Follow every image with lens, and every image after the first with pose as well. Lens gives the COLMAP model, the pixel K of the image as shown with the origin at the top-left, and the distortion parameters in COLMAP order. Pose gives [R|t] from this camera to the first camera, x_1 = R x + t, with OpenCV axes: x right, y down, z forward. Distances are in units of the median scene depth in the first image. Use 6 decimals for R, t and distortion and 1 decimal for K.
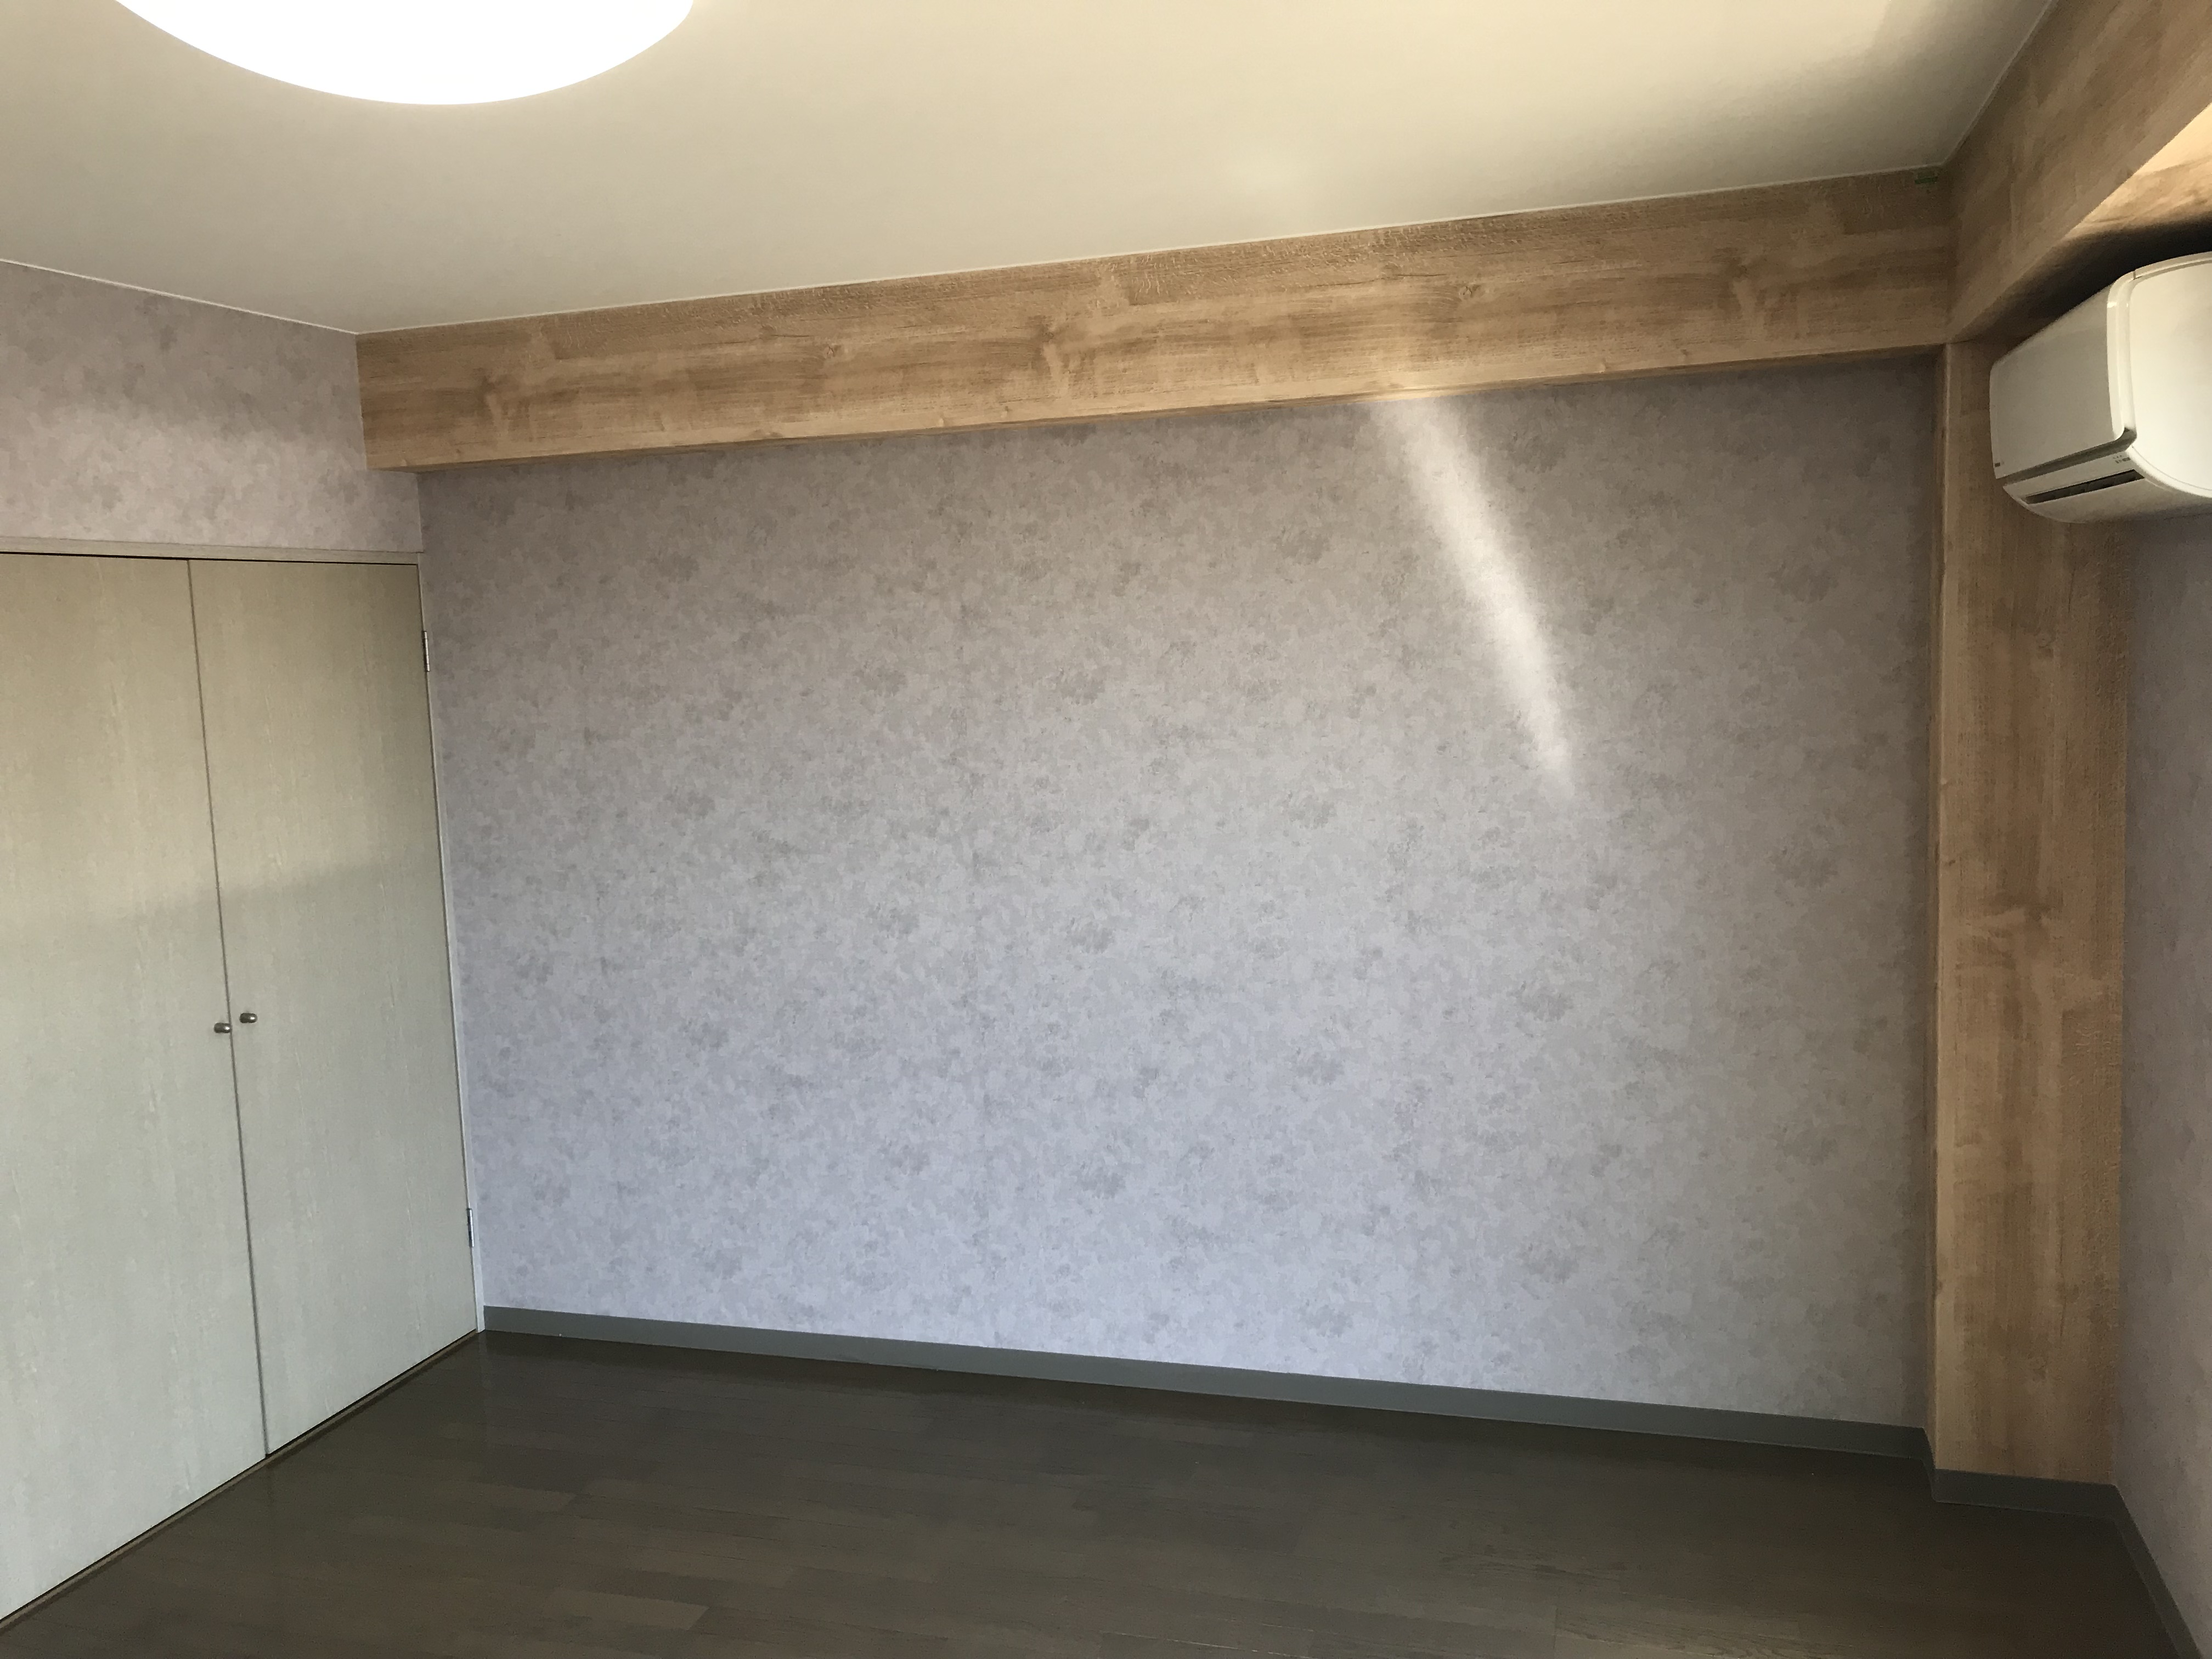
lens RADIAL K [[1814.1, 0, 1108.7], [0, 1814.1, 842.0], [0, 0, 1]] dist [0.055678, -0.076058]
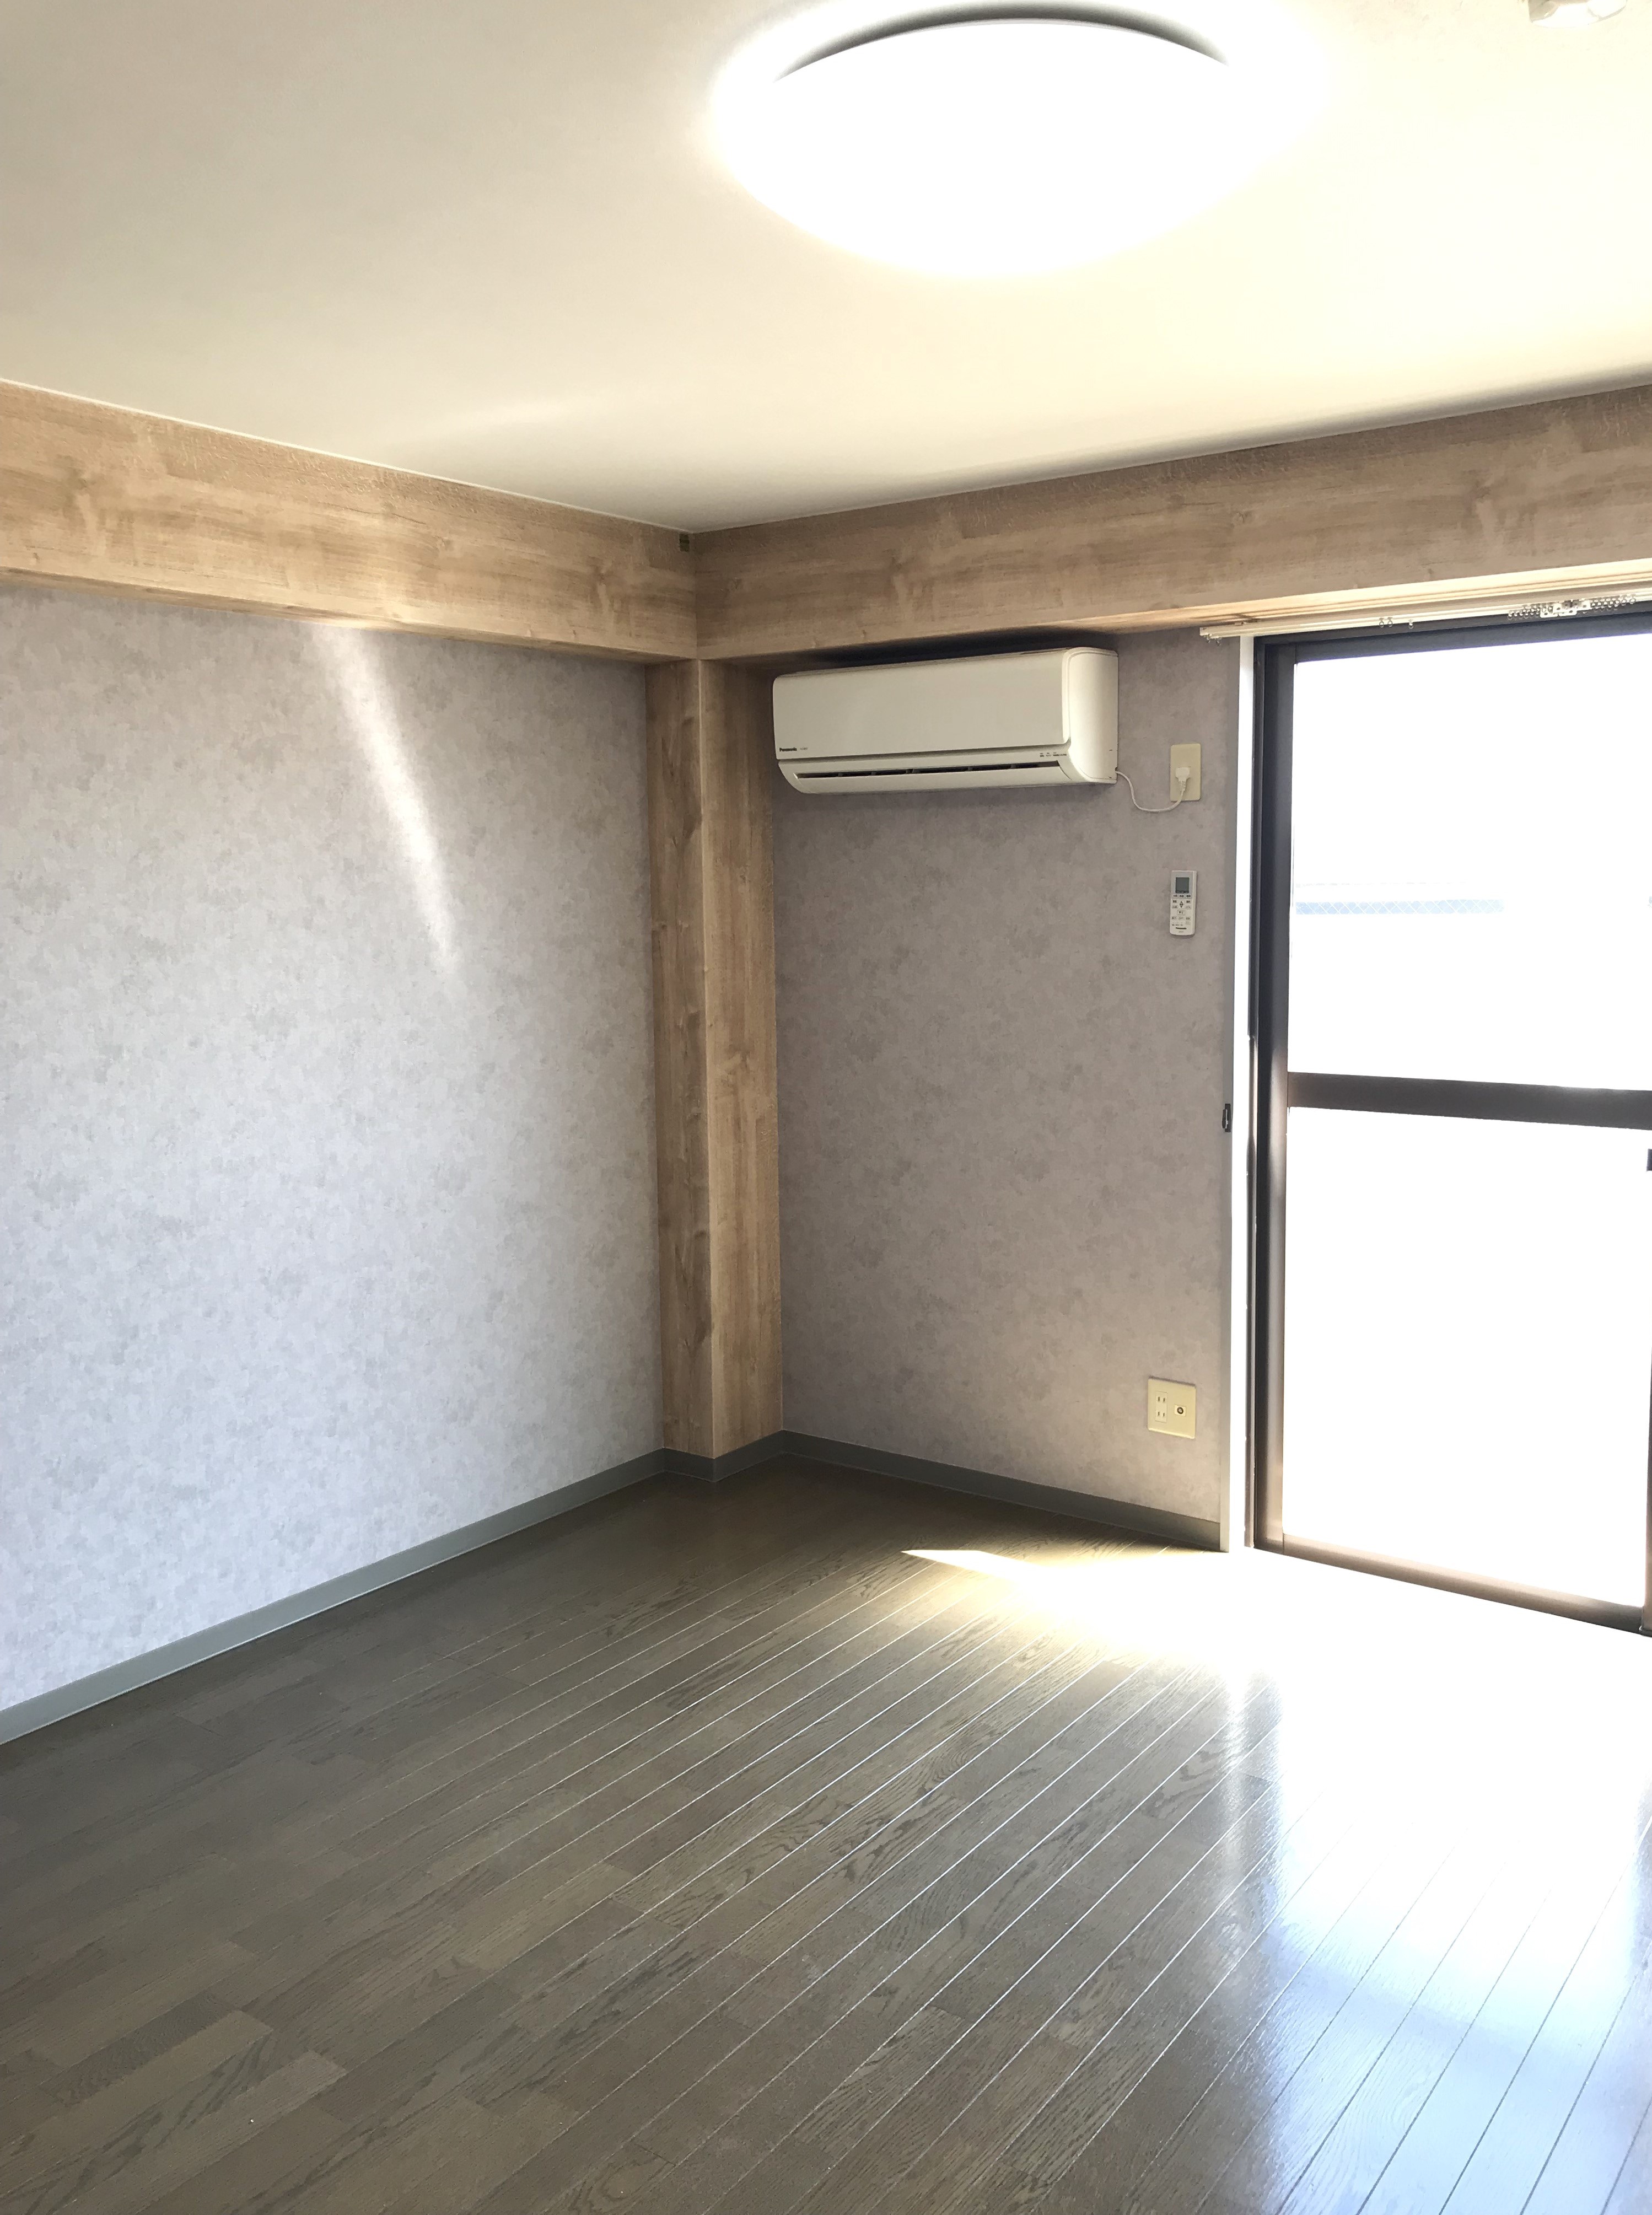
lens RADIAL K [[1816.5, 0, 826.0], [0, 1816.5, 1107.5], [0, 0, 1]] dist [0.055678, -0.076058]
pose [[0.327388, -0.086636, 0.940910, -0.757762], [0.107973, 0.992695, 0.053835, 0.007307], [-0.938701, 0.083968, 0.334350, 0.400210]]
